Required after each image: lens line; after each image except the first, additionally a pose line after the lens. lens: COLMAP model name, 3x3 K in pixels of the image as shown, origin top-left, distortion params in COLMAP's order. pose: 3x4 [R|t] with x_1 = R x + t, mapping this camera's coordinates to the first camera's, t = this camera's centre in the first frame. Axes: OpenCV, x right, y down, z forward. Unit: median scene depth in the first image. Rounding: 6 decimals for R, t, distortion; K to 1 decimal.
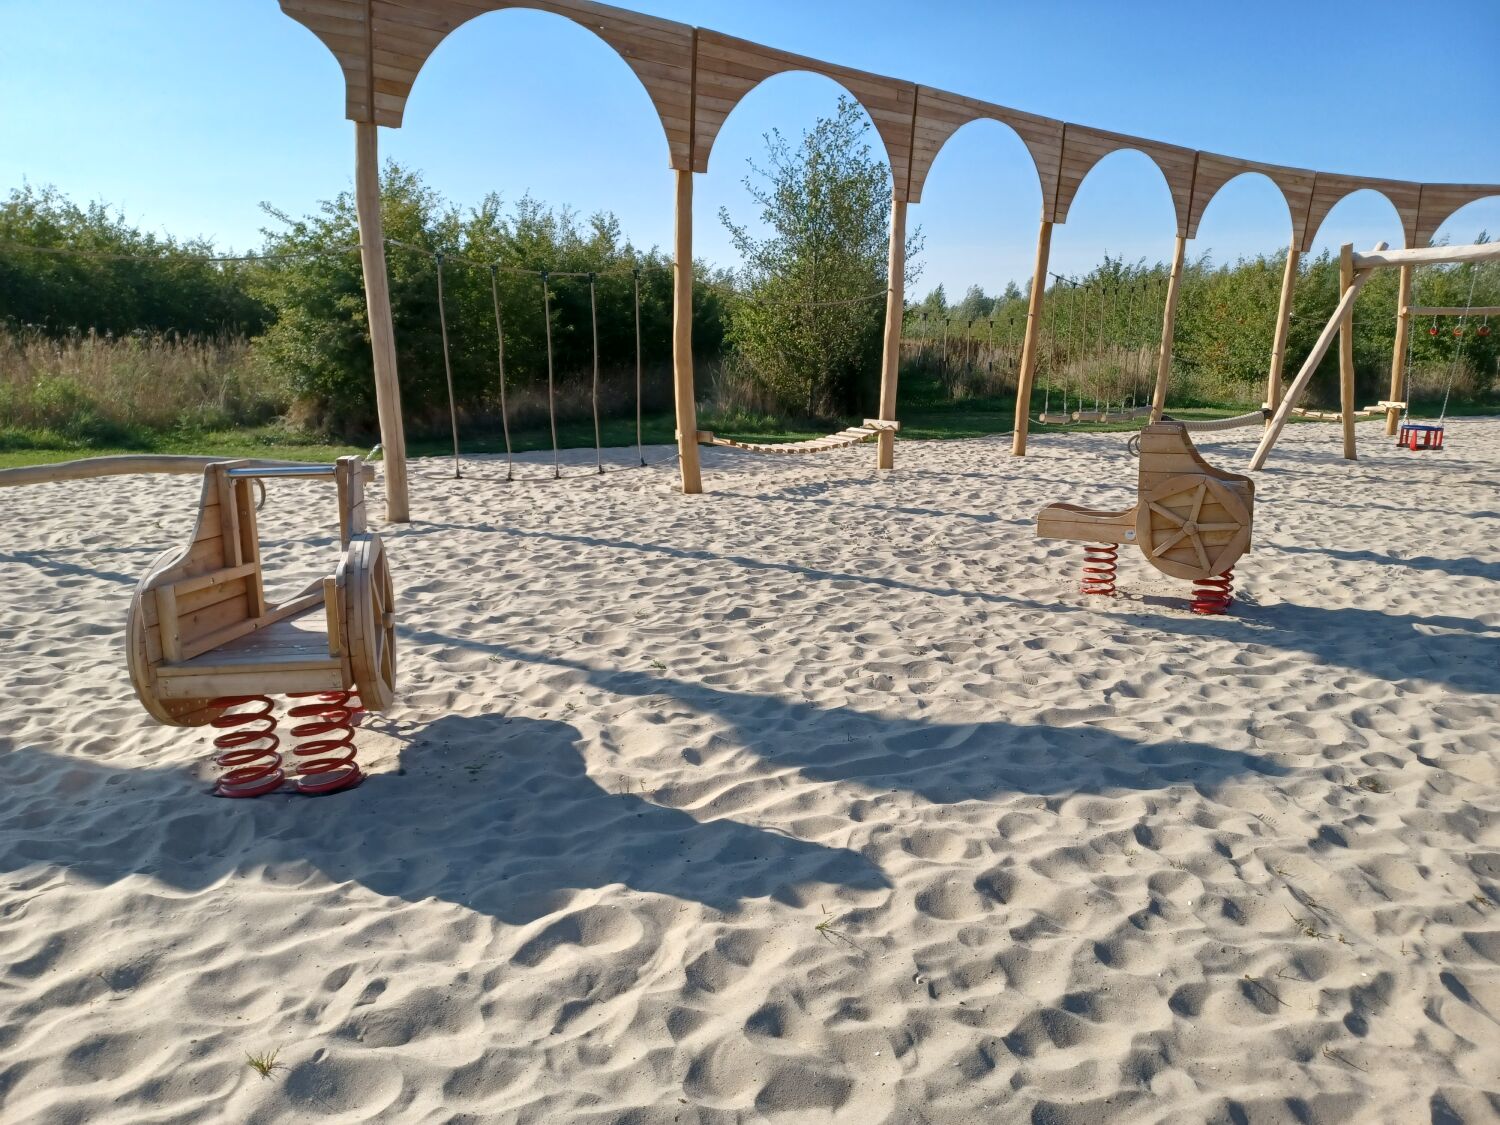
lens RADIAL K [[1092.8, 0, 745.1], [0, 1092.8, 561.0], [0, 0, 1]] dist [0.085136, -0.105949]
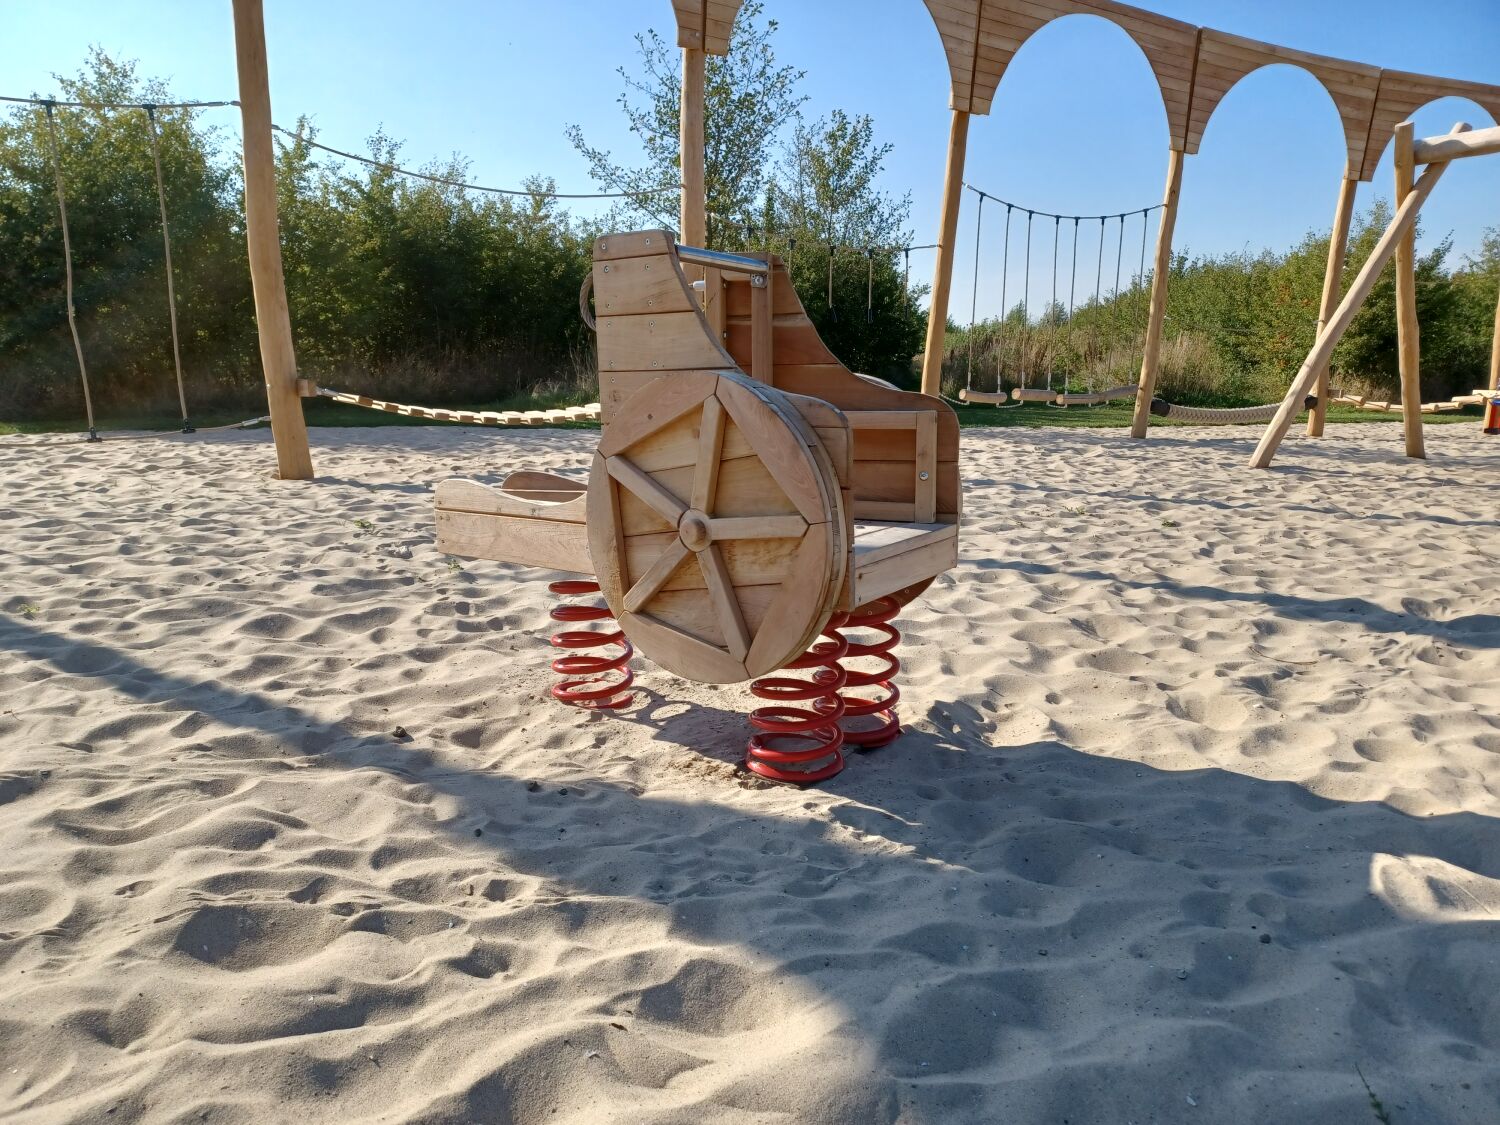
lens RADIAL K [[1094.4, 0, 750.0], [0, 1094.4, 562.5], [0, 0, 1]] dist [0.038709, -0.010072]
pose [[0.996767, 0.017463, -0.078428, 0.212357], [-0.019022, 0.999635, -0.019181, -0.006742], [0.078065, 0.020611, 0.996735, 0.320272]]
